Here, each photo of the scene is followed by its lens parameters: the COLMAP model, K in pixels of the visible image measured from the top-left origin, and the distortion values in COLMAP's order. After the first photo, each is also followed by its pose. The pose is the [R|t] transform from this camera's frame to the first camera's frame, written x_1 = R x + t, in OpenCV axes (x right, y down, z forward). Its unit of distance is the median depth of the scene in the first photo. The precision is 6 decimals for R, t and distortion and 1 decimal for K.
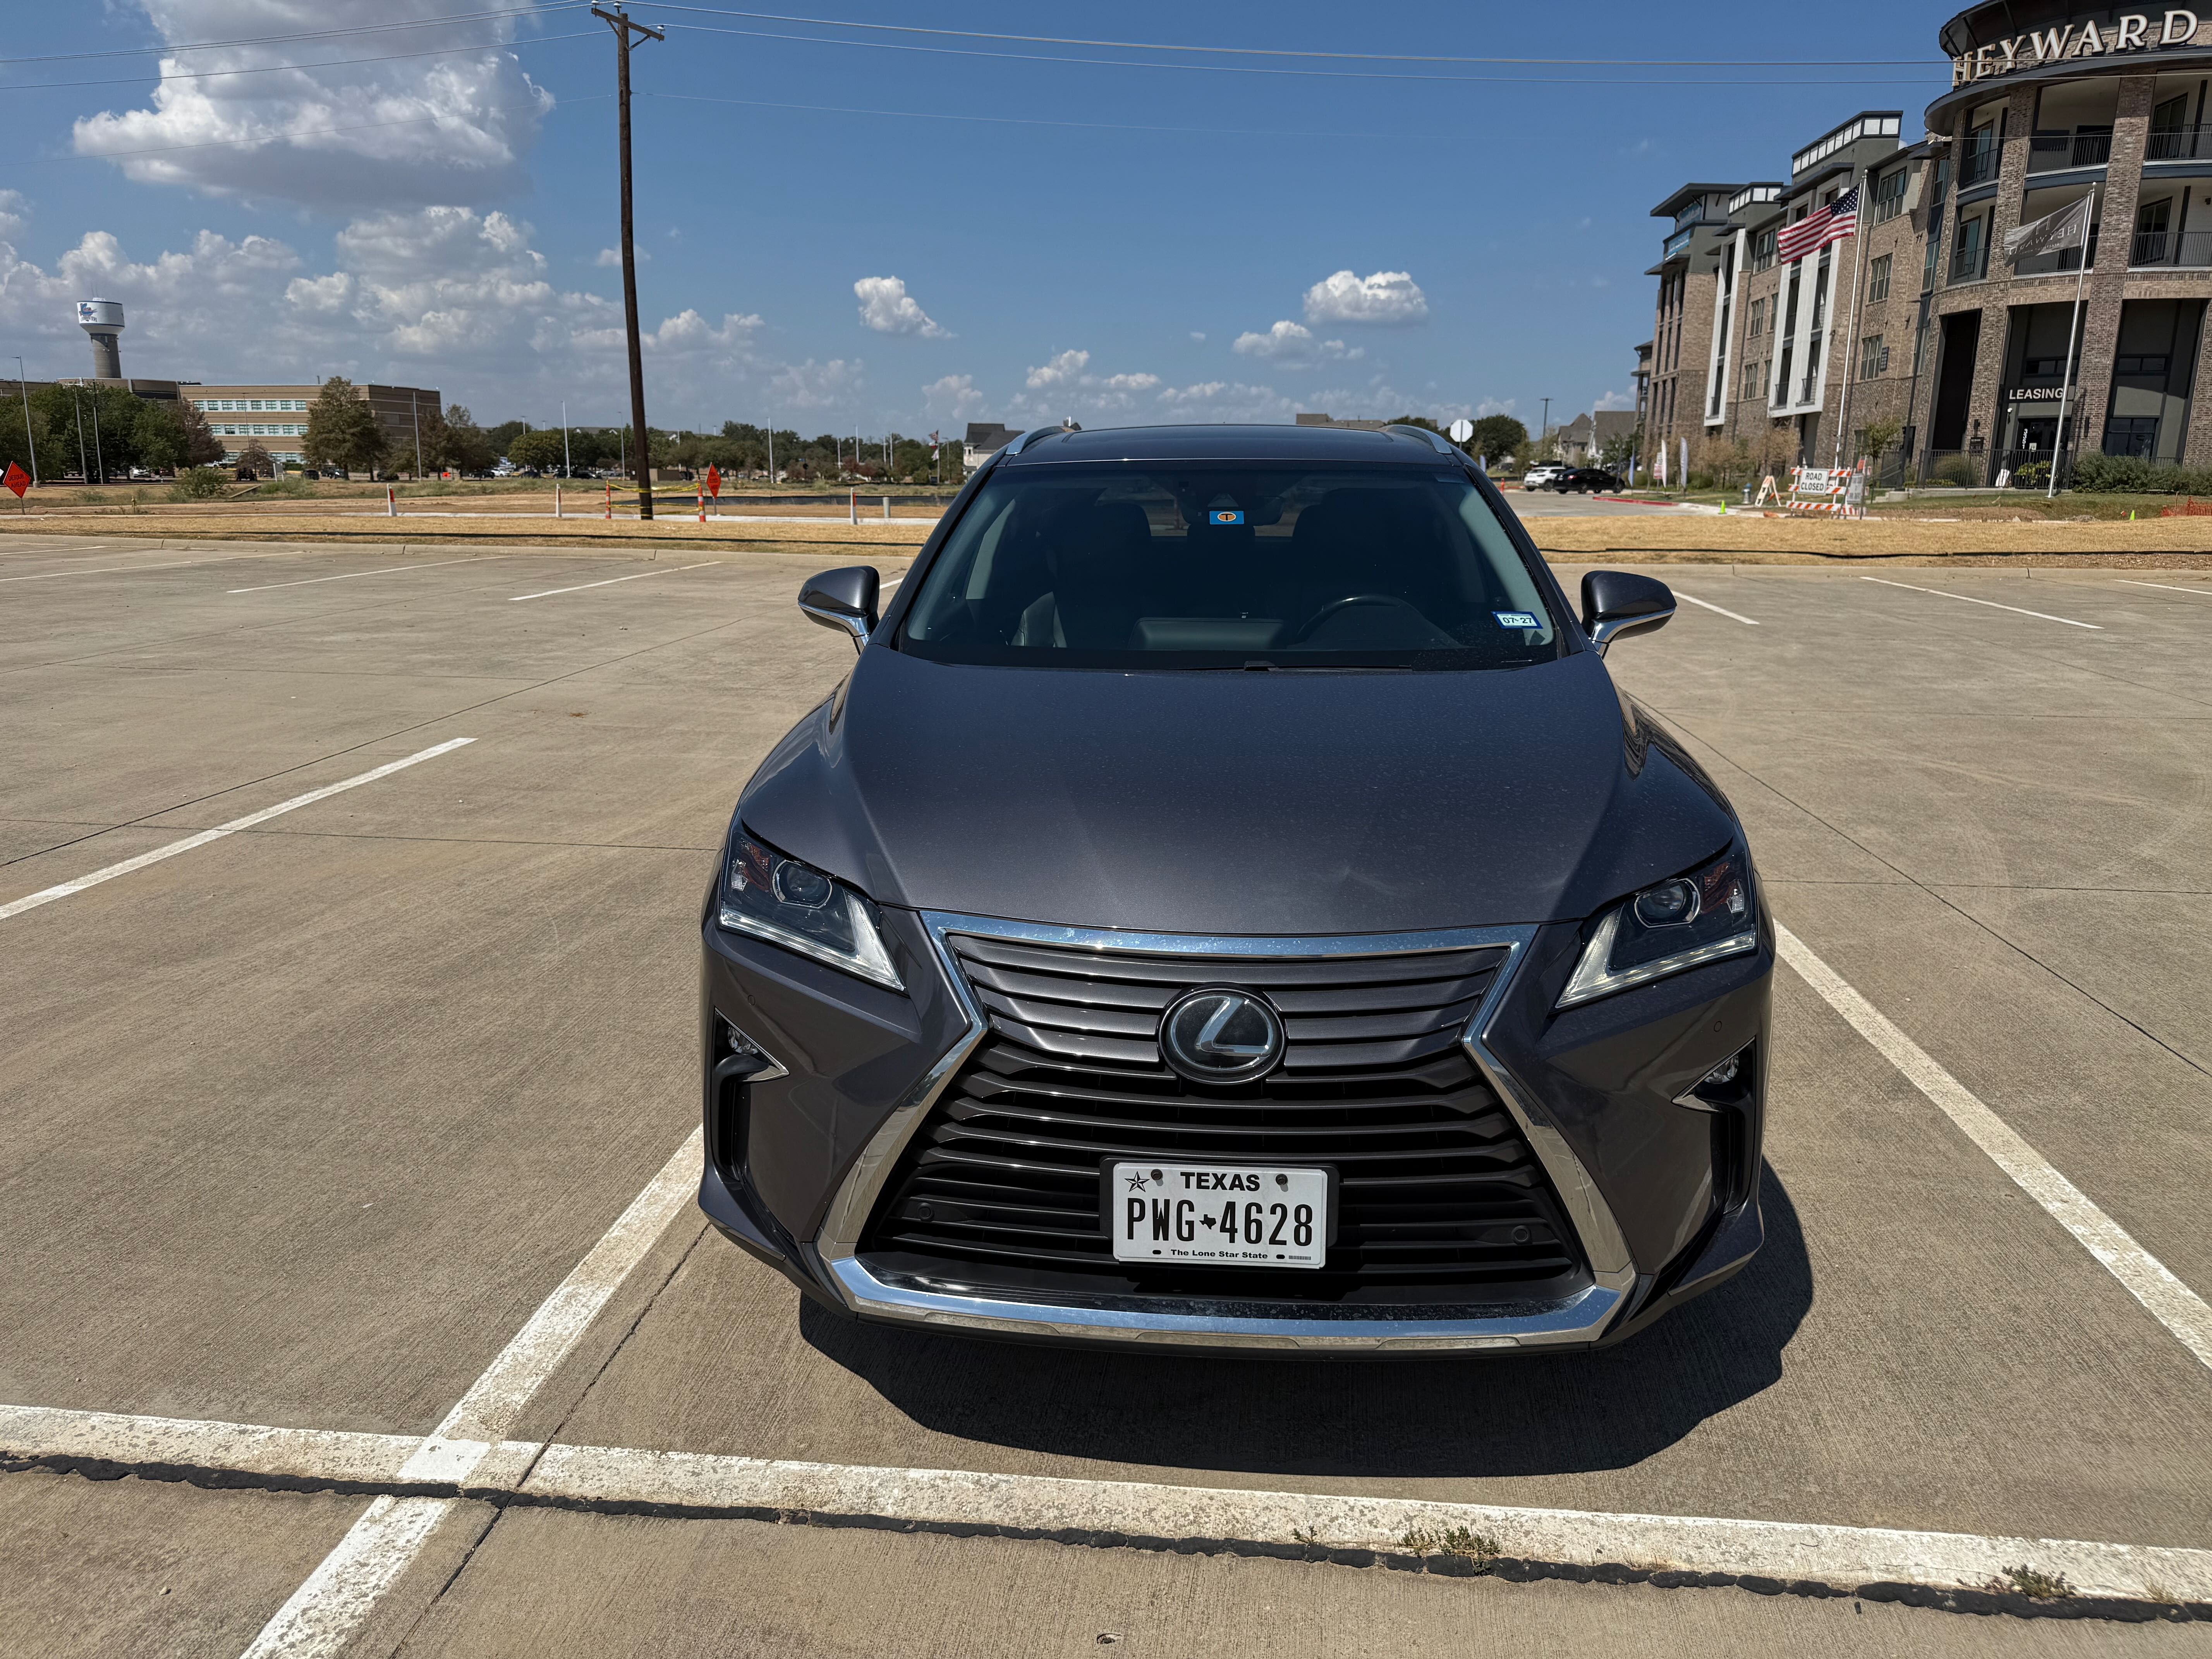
lens RADIAL K [[1567.3, 0, 1101.7], [0, 1567.3, 817.8], [0, 0, 1]] dist [0.023211, -0.028373]
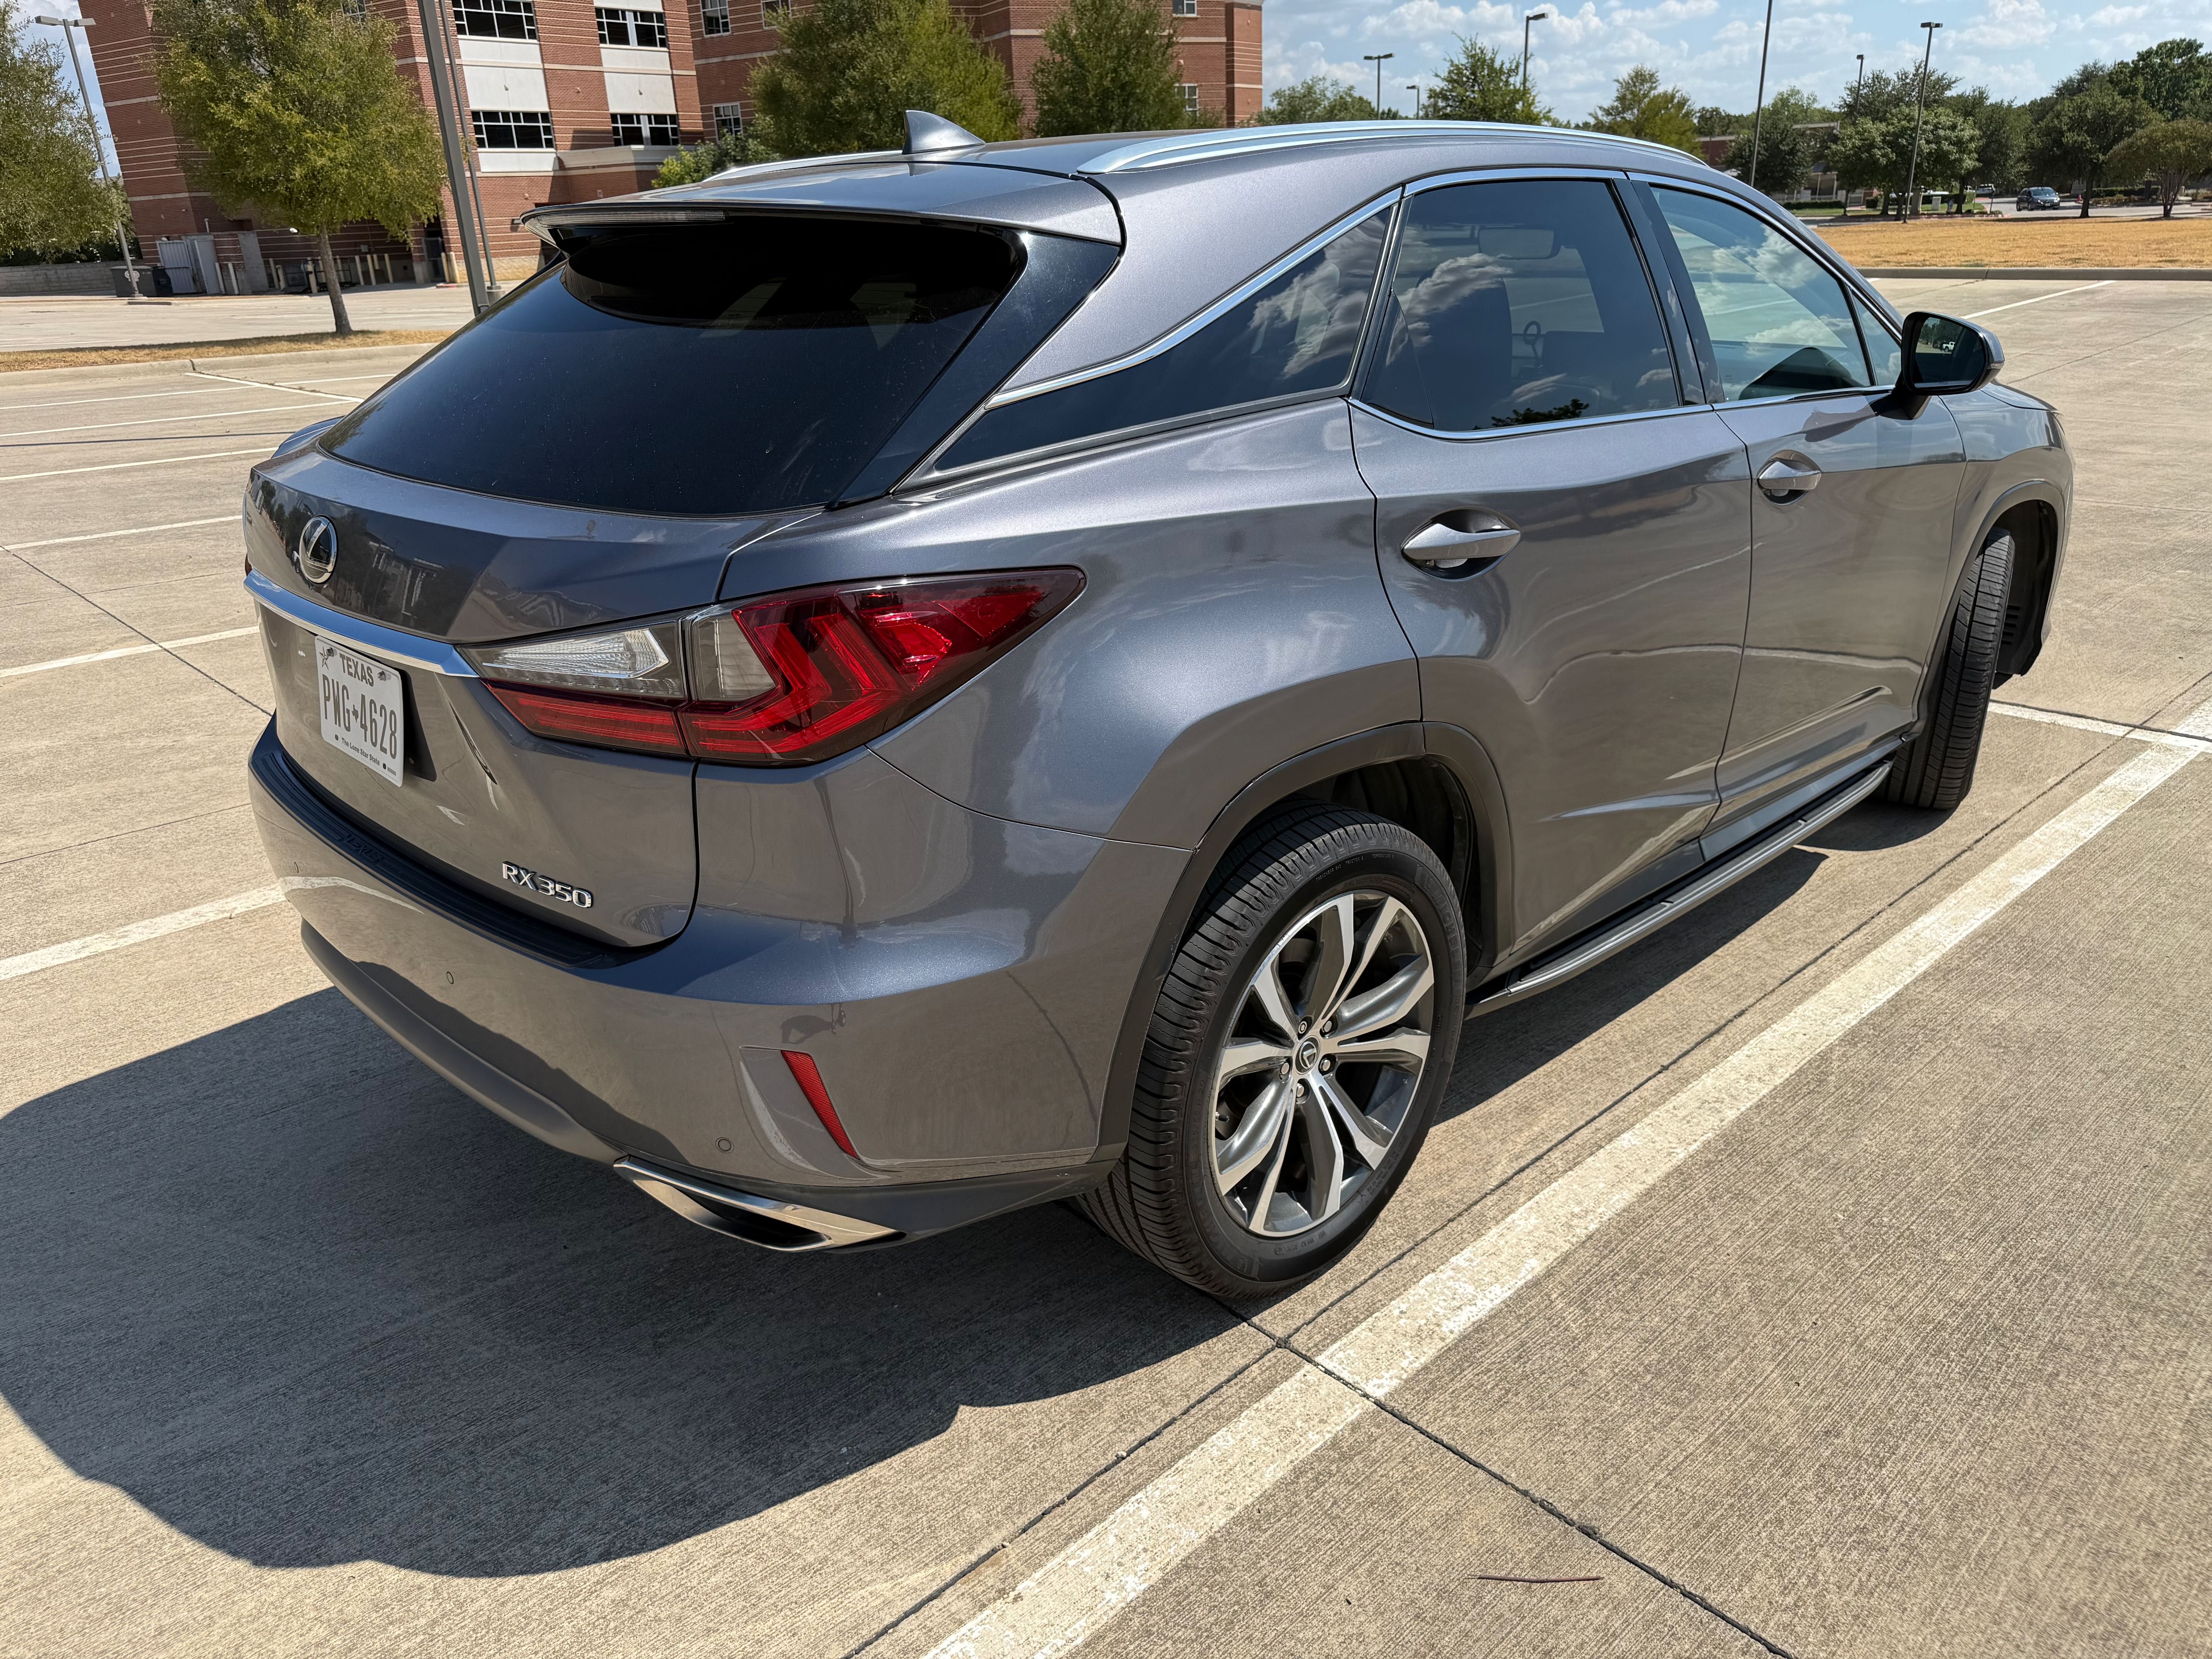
lens RADIAL K [[1567.3, 0, 1099.7], [0, 1567.3, 845.7], [0, 0, 1]] dist [0.023211, -0.028373]
pose [[-0.751800, -0.235026, 0.616084, -0.543935], [0.168981, 0.834451, 0.524534, -0.587866], [-0.637372, 0.498451, -0.587625, 2.574677]]
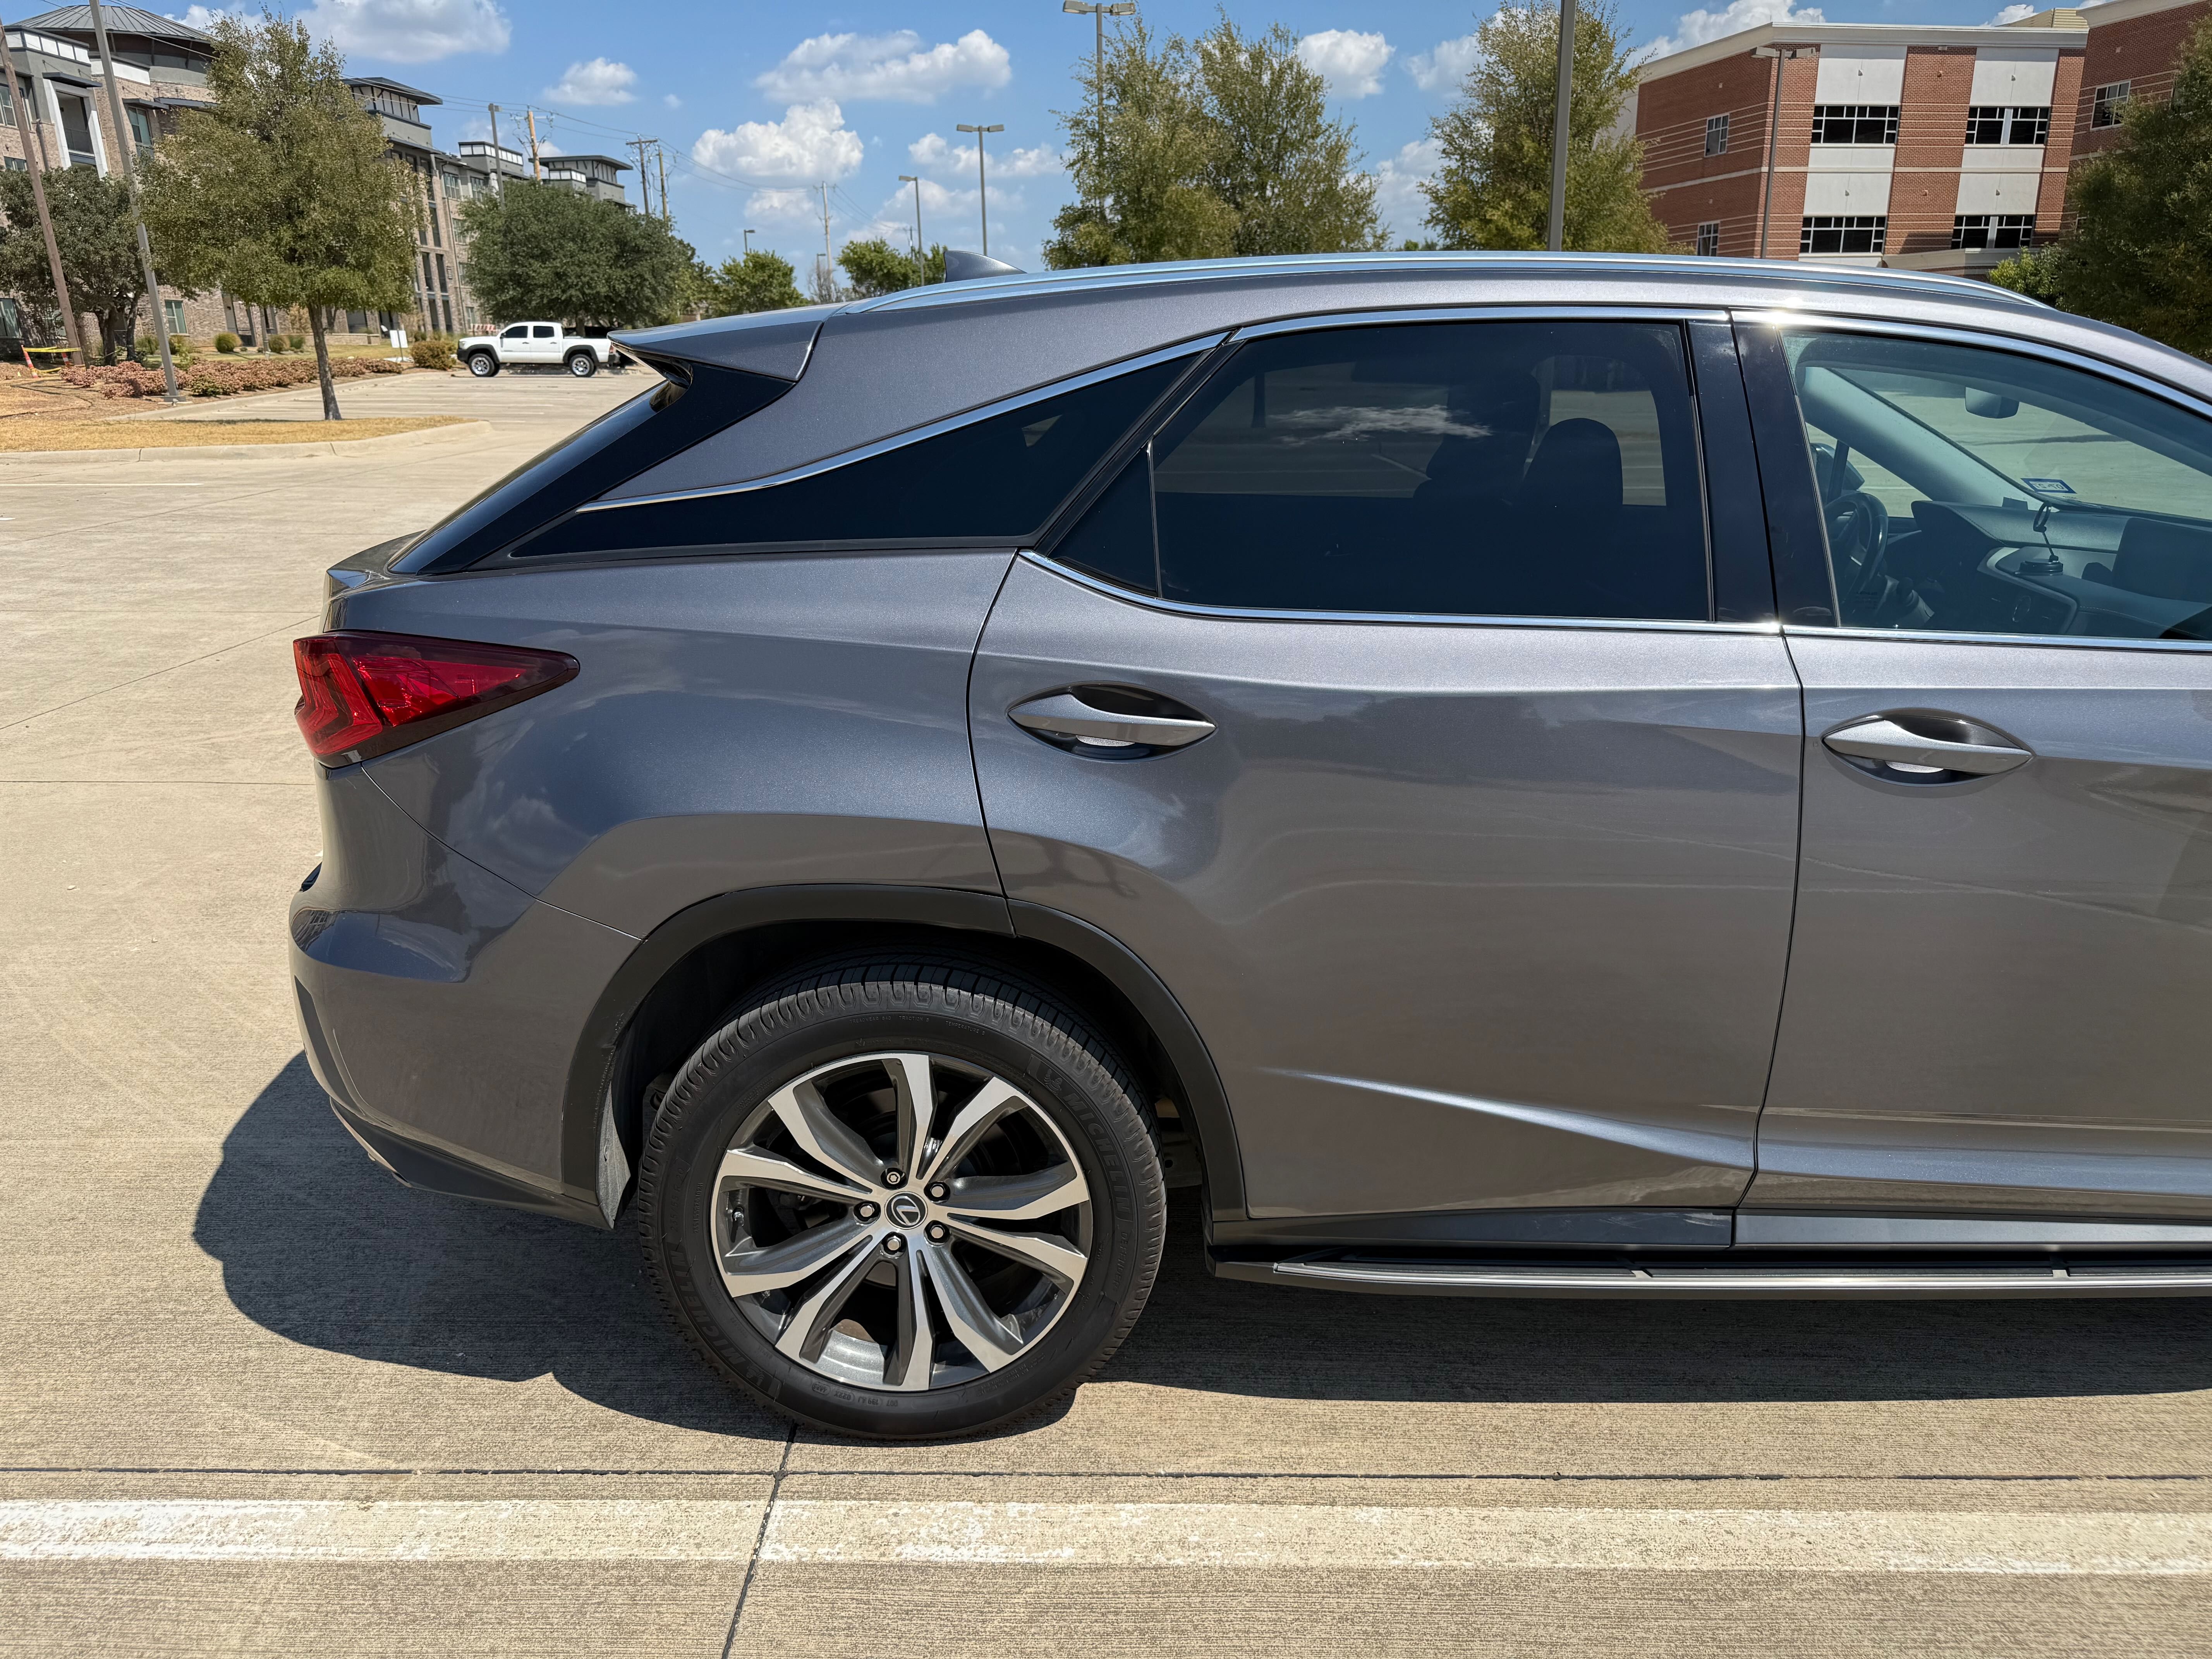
lens RADIAL K [[1567.3, 0, 1094.8], [0, 1567.3, 845.1], [0, 0, 1]] dist [0.023211, -0.028373]
pose [[-0.081291, -0.312890, 0.946304, -0.840382], [0.231173, 0.917636, 0.323270, -0.449584], [-0.969511, 0.245039, -0.002264, 1.945921]]
